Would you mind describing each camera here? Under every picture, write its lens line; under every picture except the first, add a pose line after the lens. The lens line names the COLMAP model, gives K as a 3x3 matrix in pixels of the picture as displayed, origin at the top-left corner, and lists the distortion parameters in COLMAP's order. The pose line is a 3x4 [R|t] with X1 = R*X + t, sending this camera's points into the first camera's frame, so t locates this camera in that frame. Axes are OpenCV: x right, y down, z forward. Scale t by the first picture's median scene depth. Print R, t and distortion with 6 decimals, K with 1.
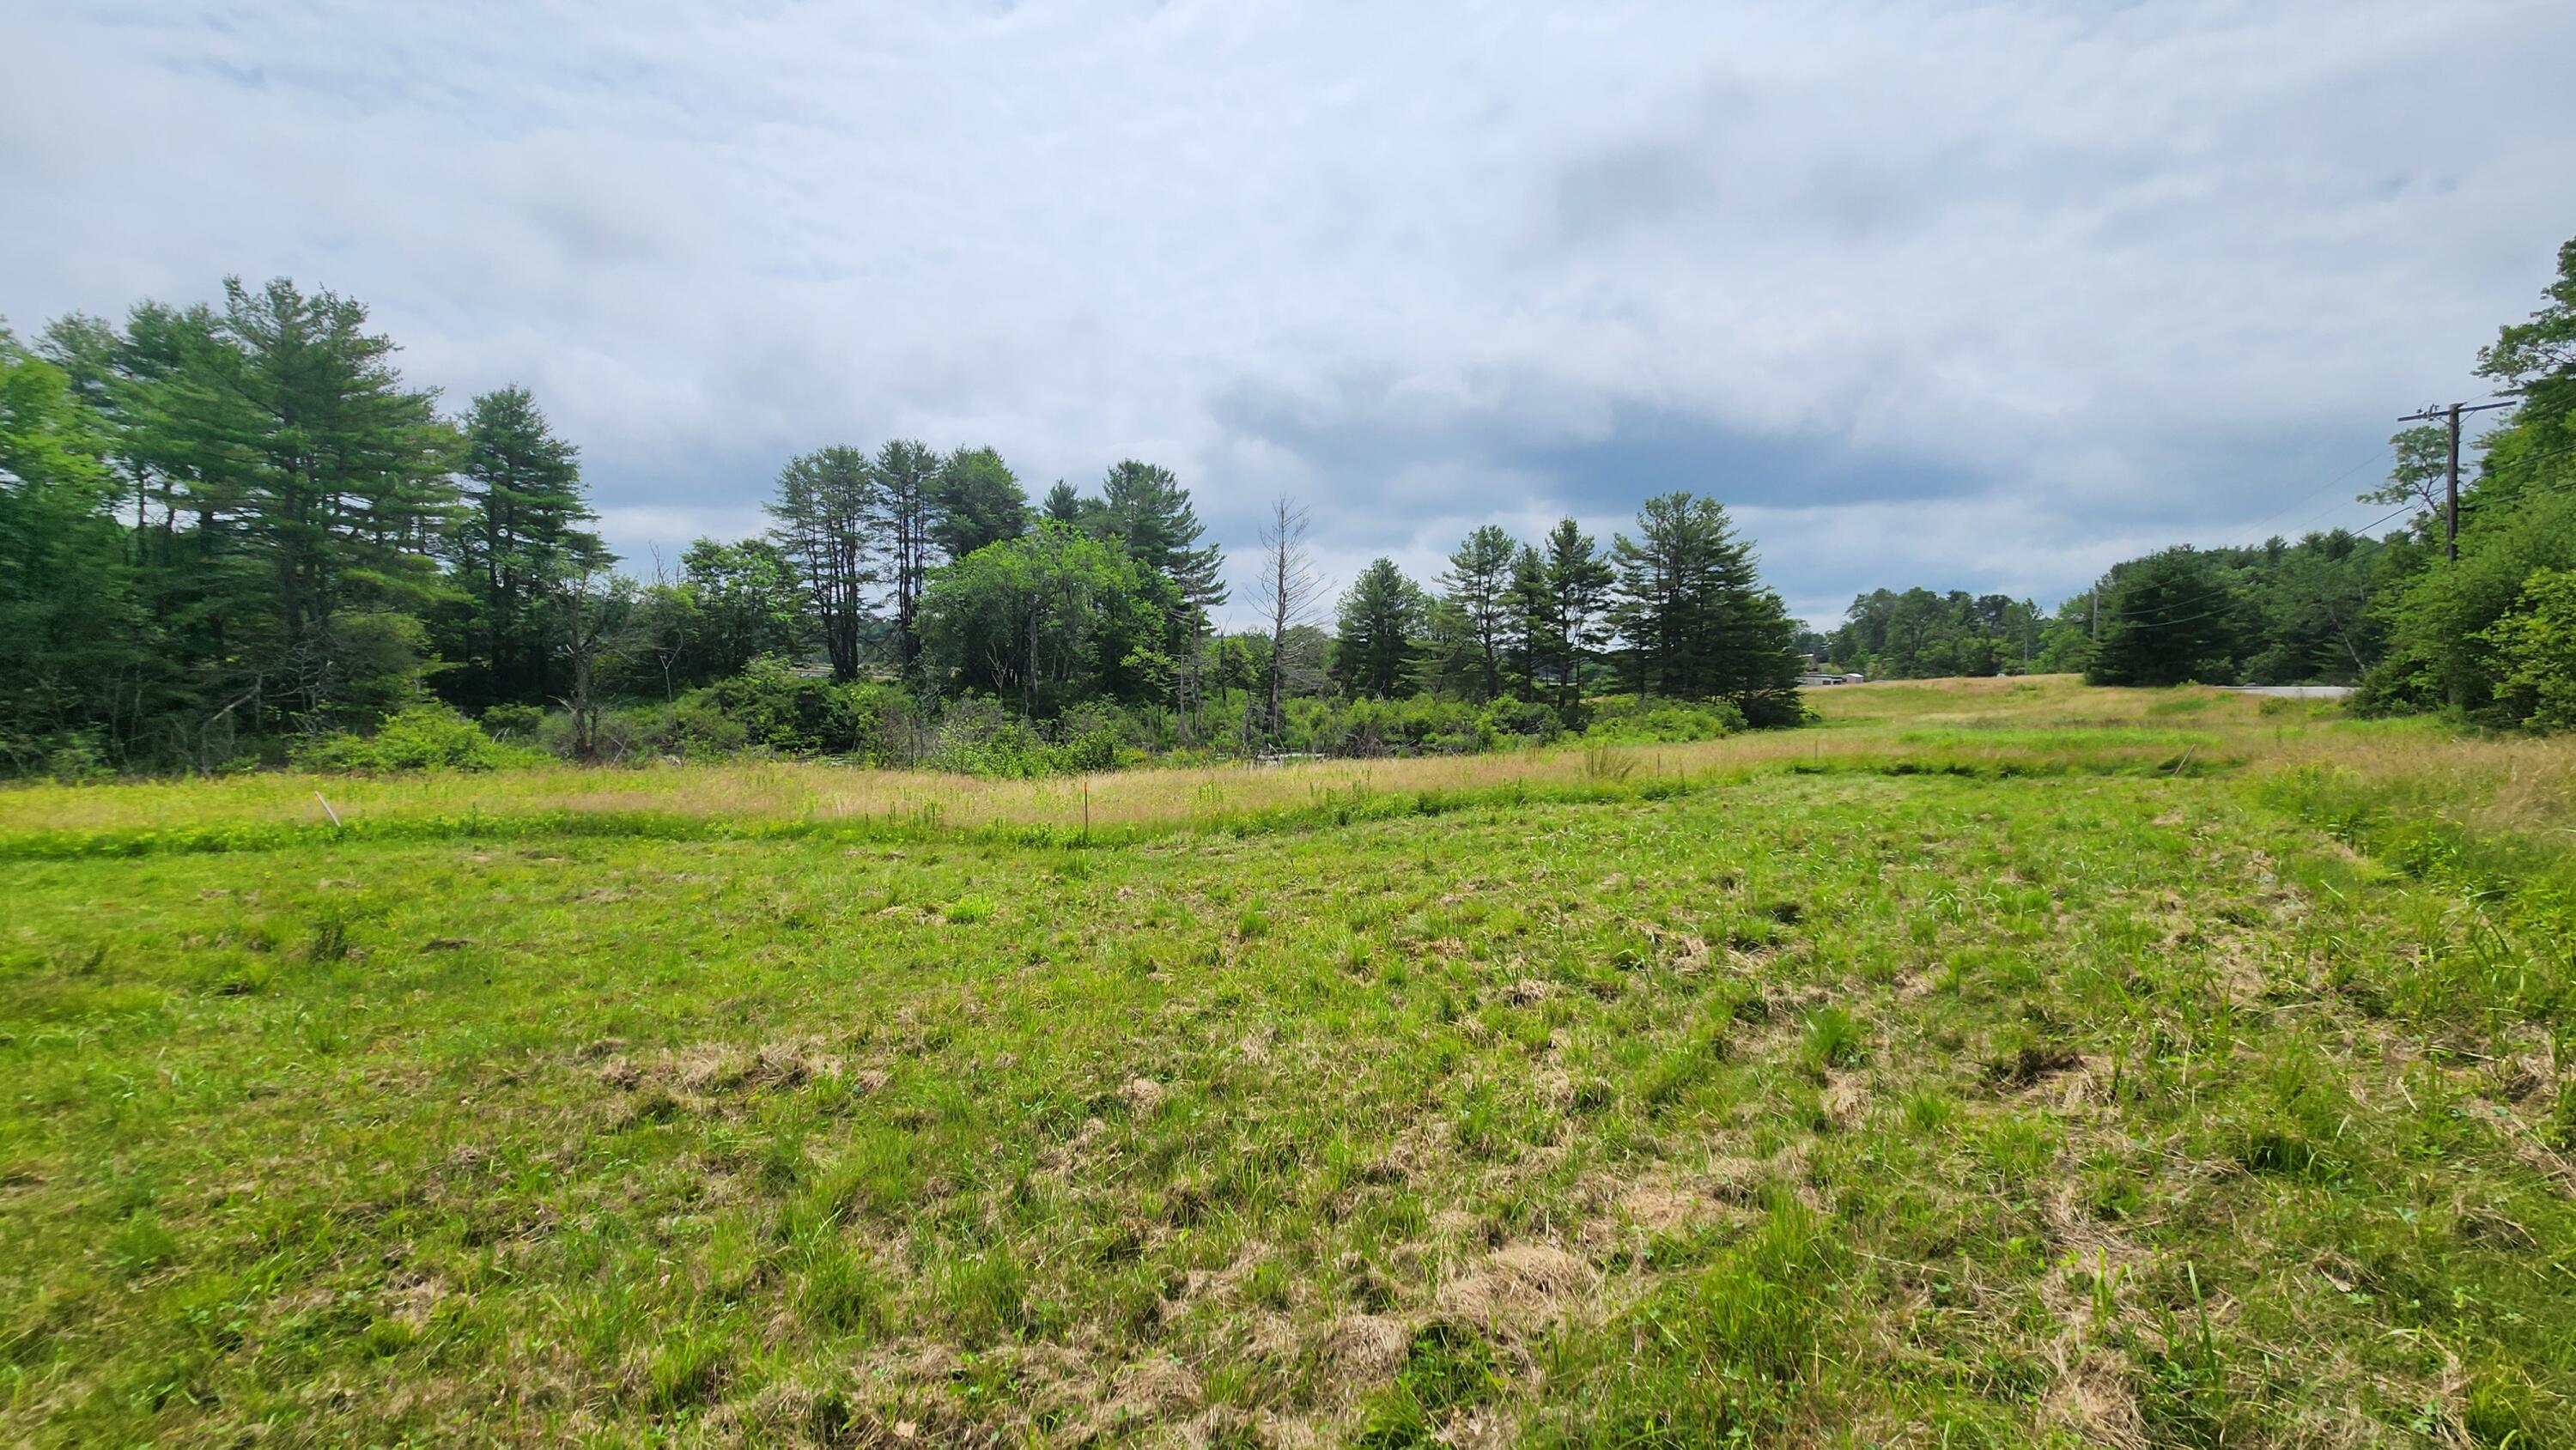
lens RADIAL K [[1043.3, 0, 1293.2], [0, 1043.3, 745.0], [0, 0, 1]] dist [-0.000195, -0.001021]
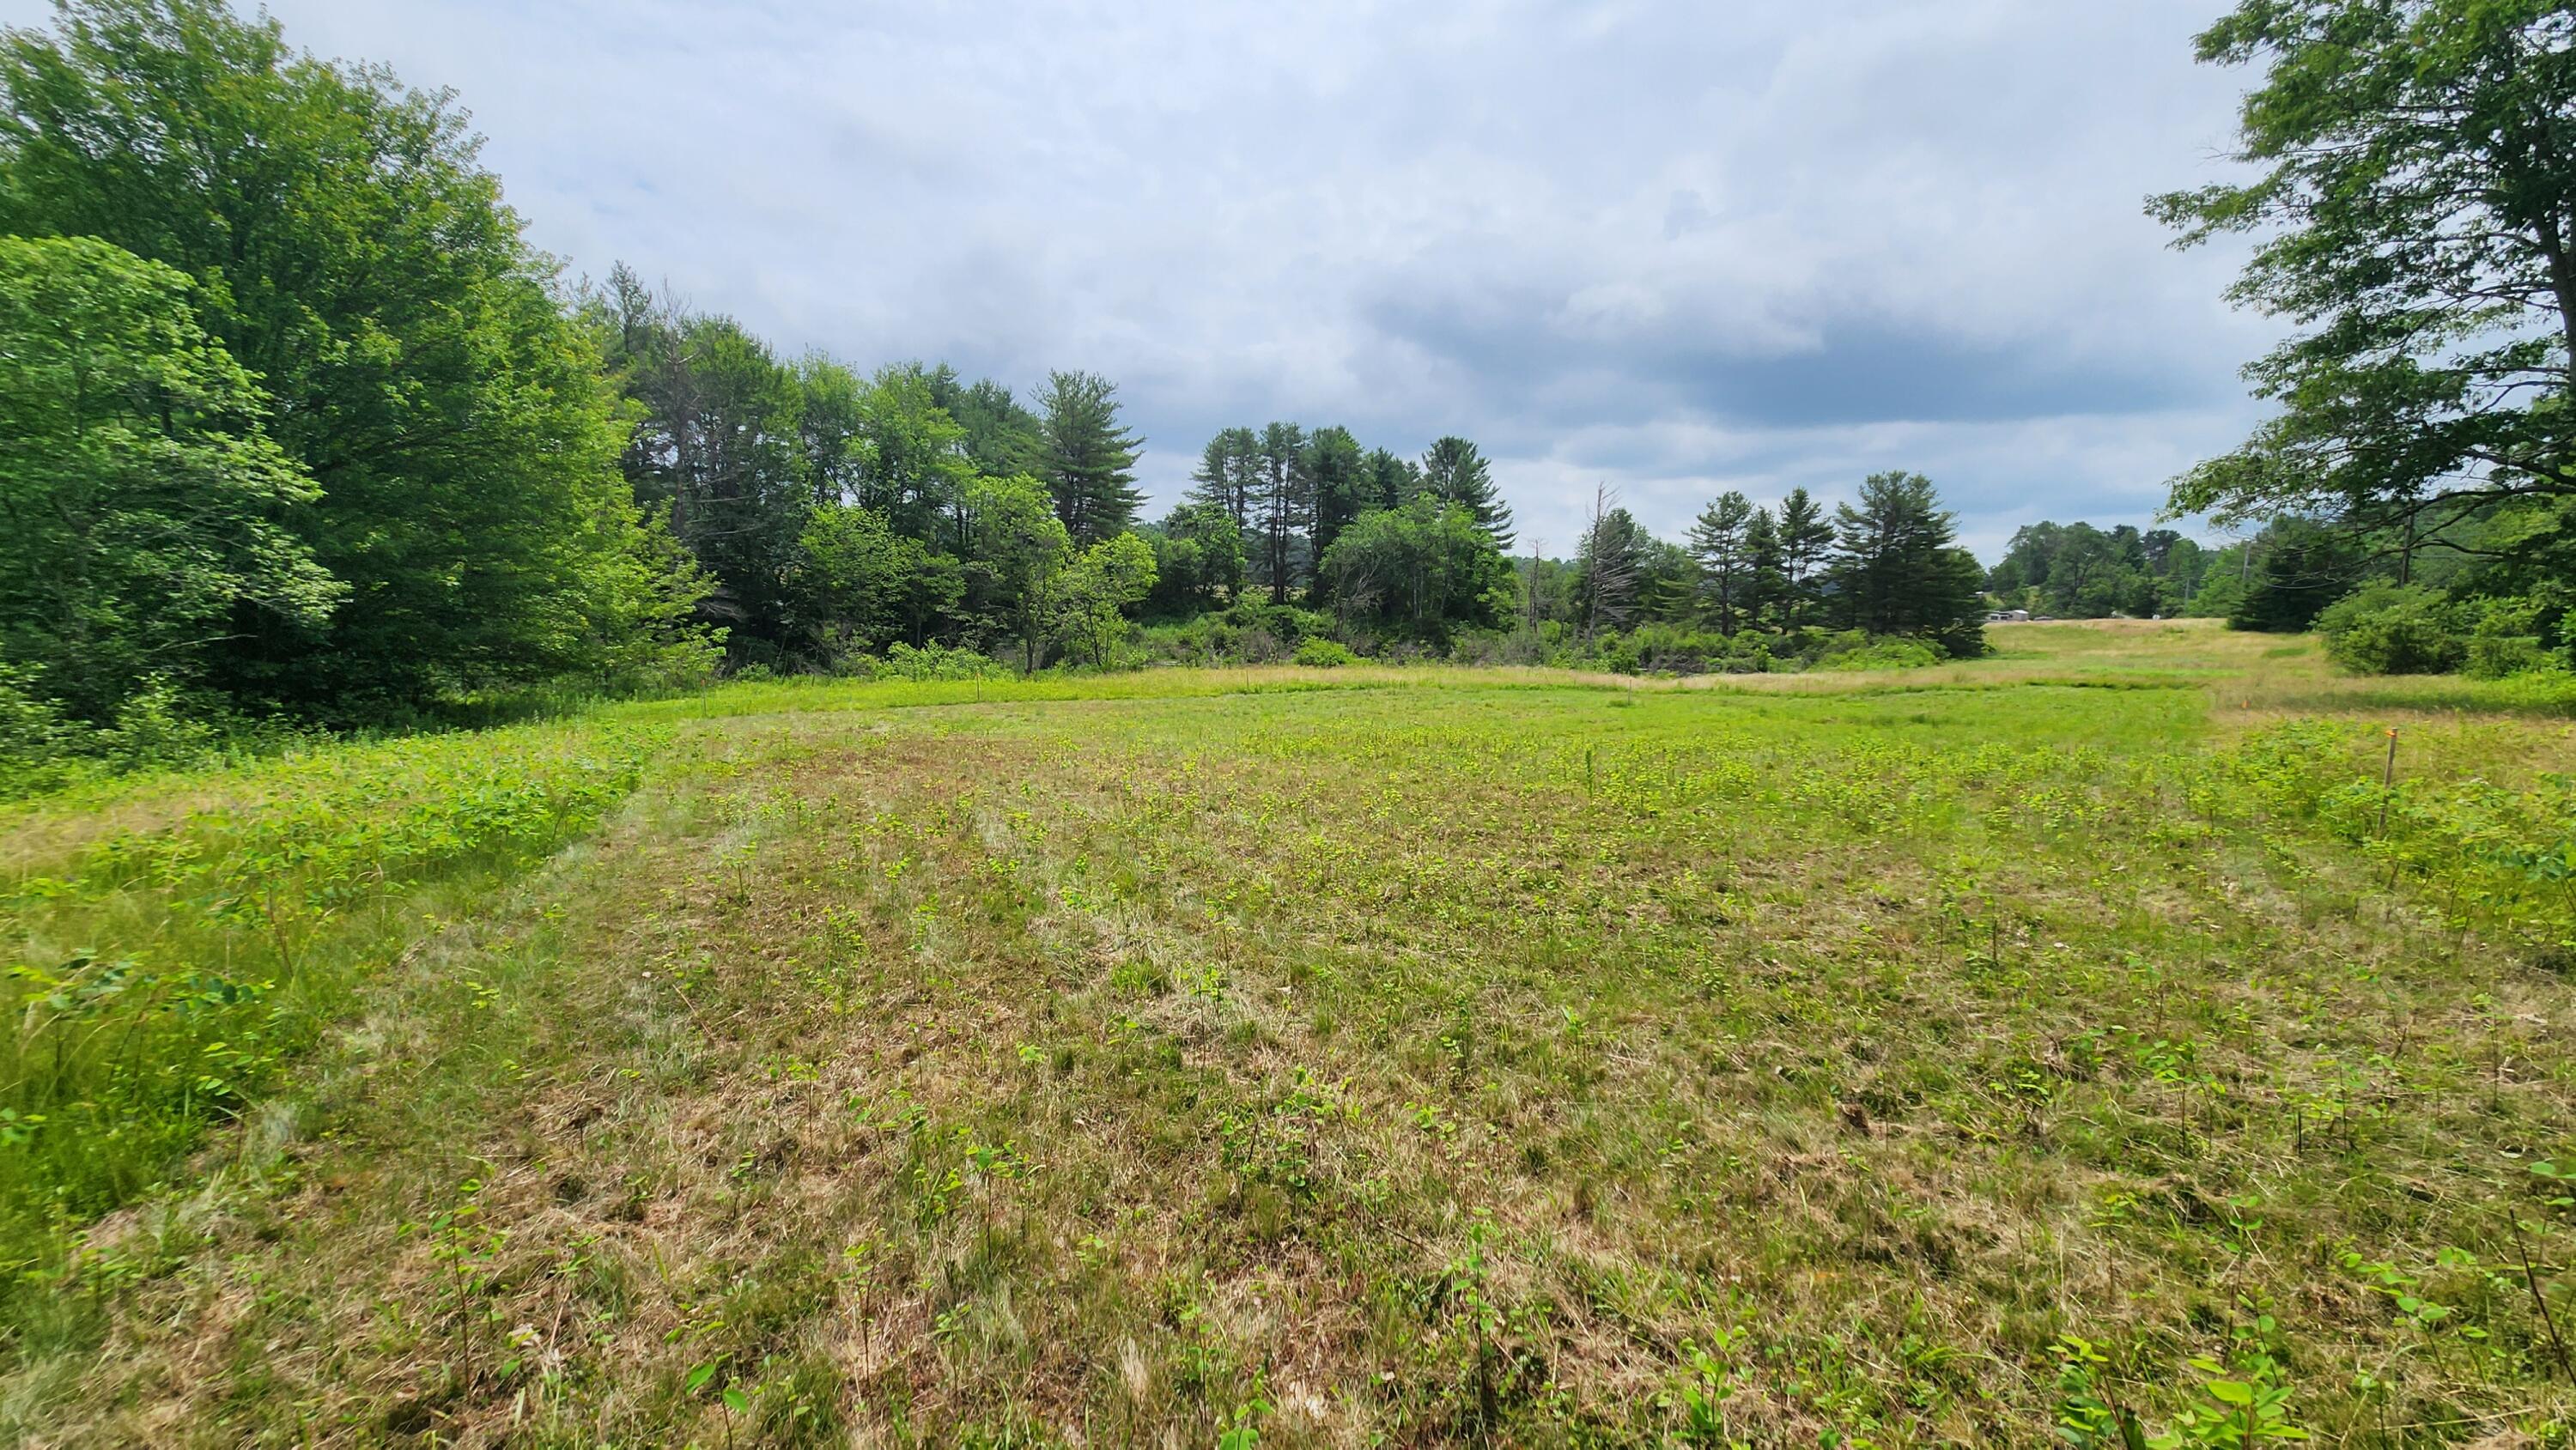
lens RADIAL K [[1043.3, 0, 1293.2], [0, 1043.3, 738.0], [0, 0, 1]] dist [-0.000195, -0.001021]
pose [[0.994855, 0.034800, -0.095149, -0.217057], [-0.027123, 0.996360, 0.080821, 0.000648], [0.097615, -0.077824, 0.992177, -0.343183]]
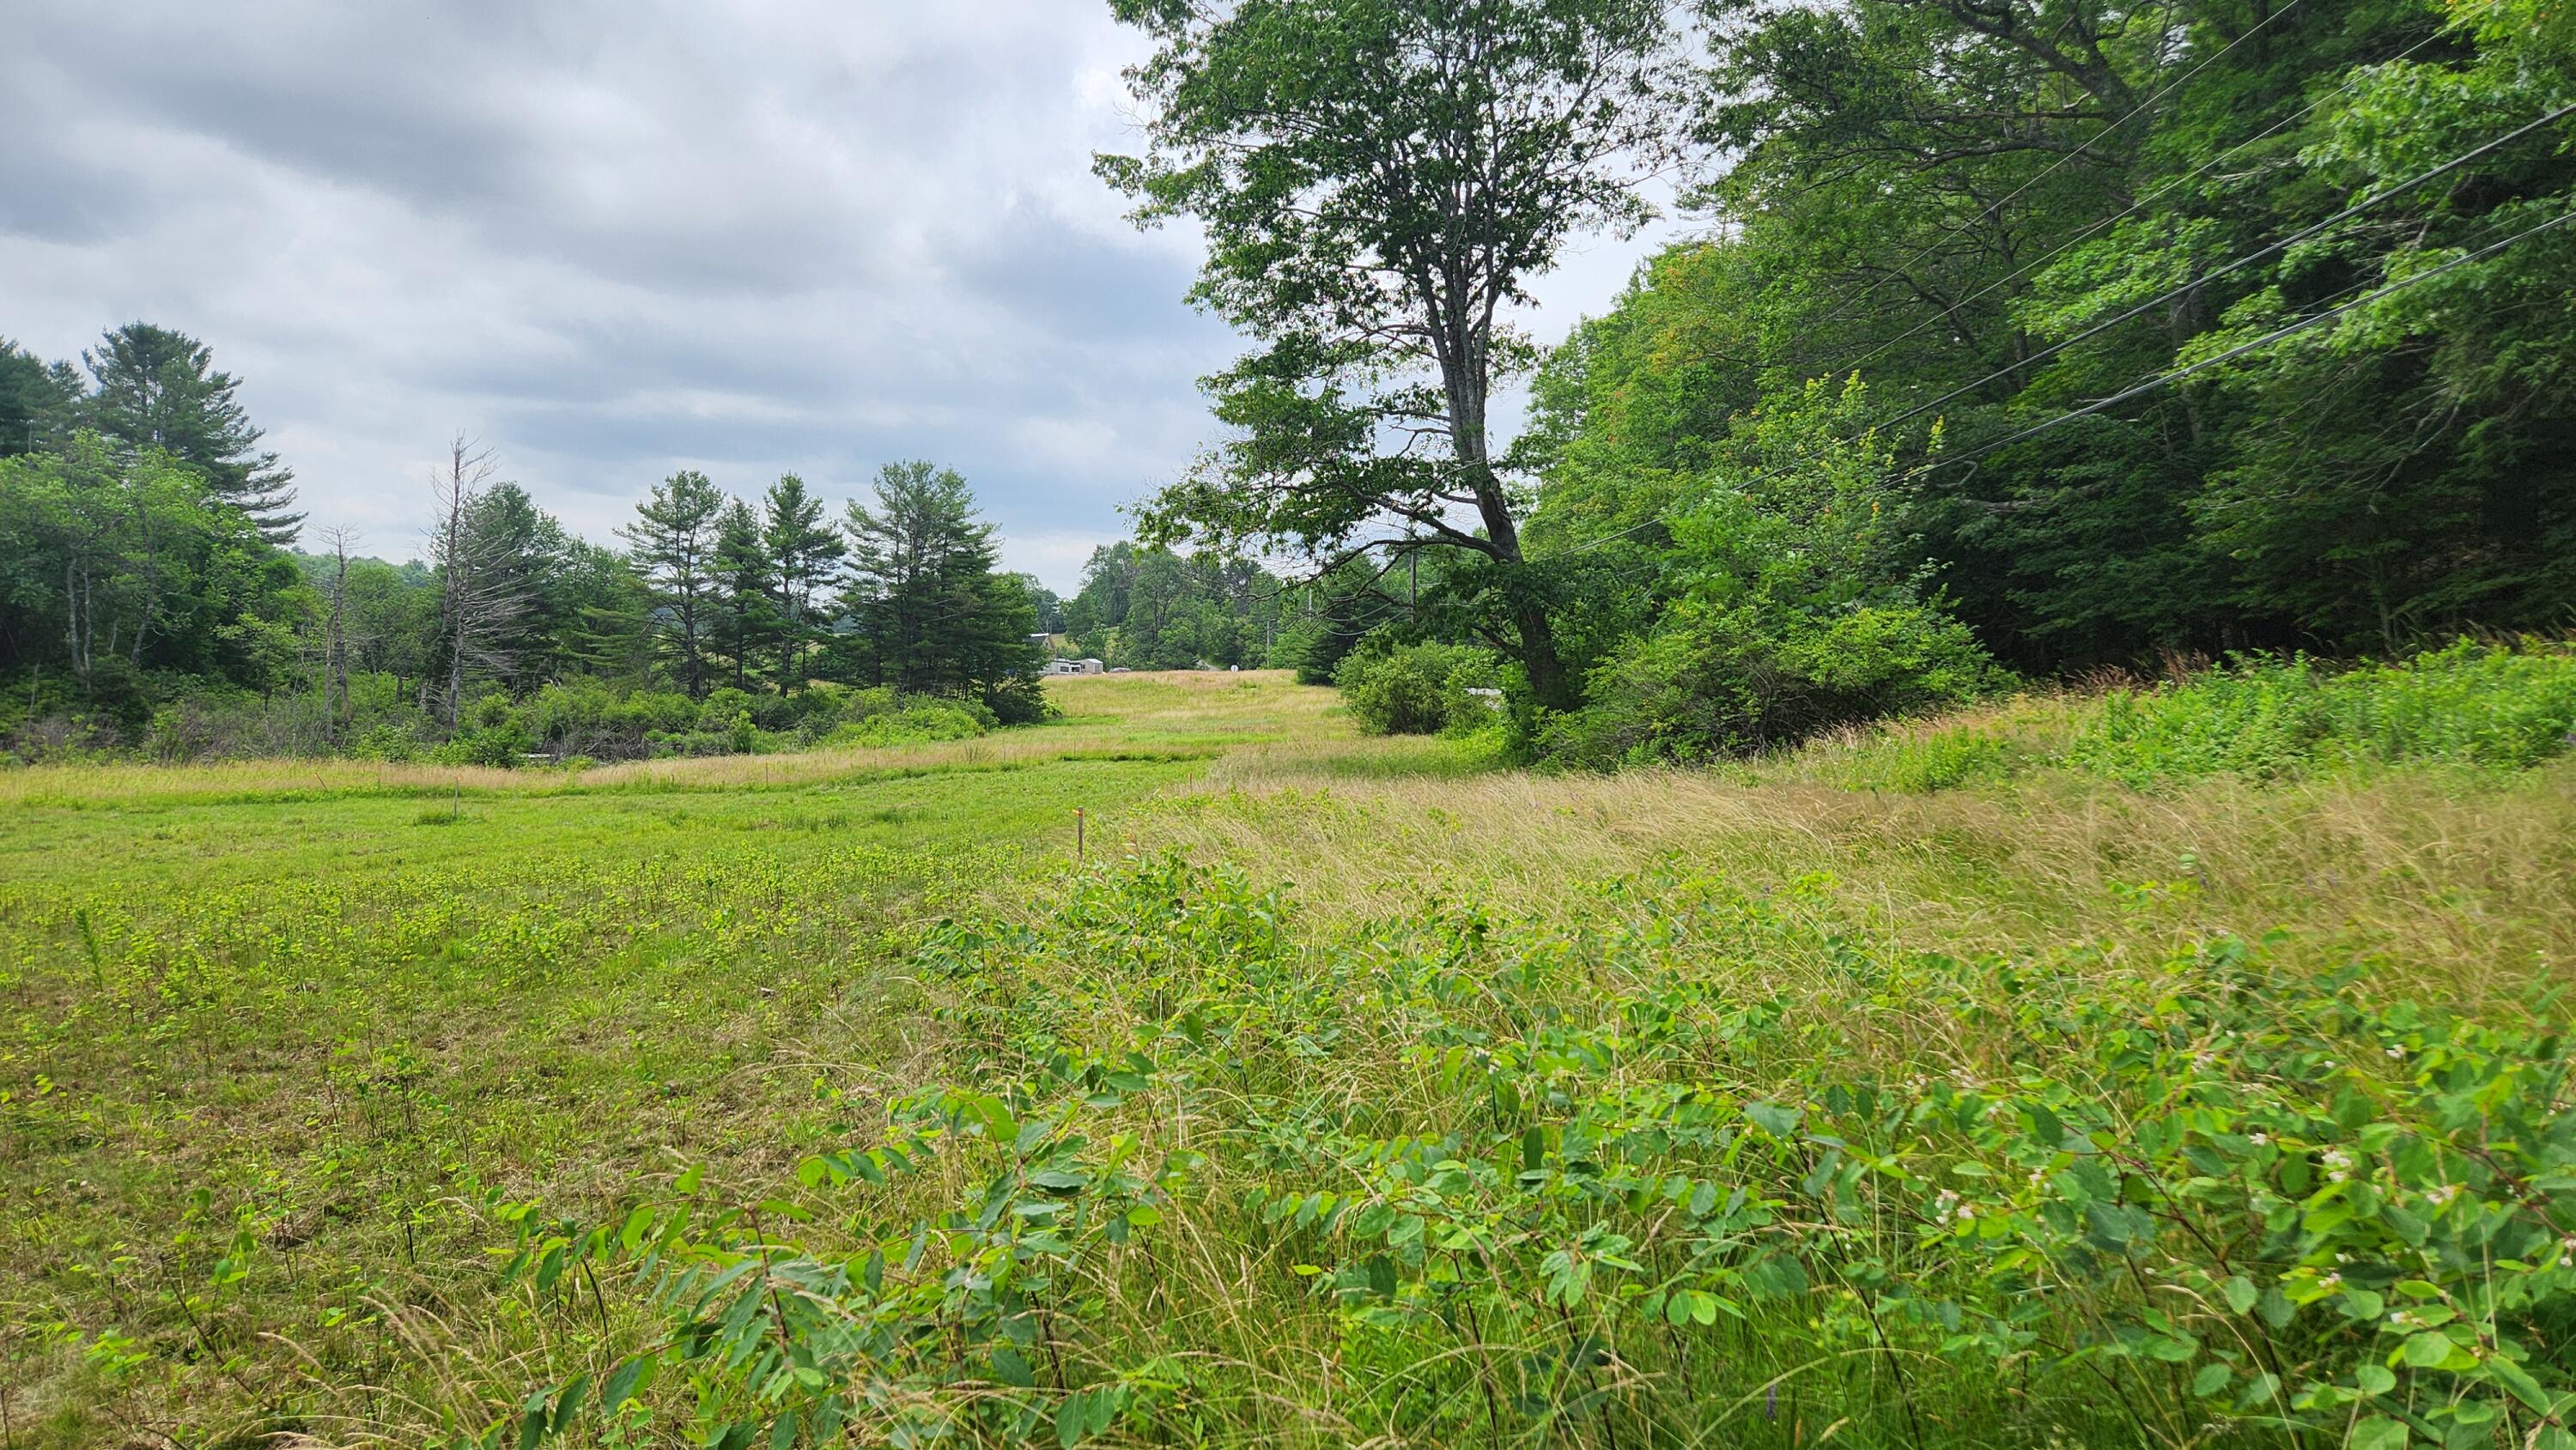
lens RADIAL K [[1715.6, 0, 1284.6], [0, 1715.6, 733.9], [0, 0, 1]] dist [0.066537, -0.038656]
pose [[0.822552, 0.001448, 0.568689, -0.199085], [0.001475, 0.999988, -0.004679, -0.000498], [-0.568689, 0.004687, 0.822539, -0.367625]]
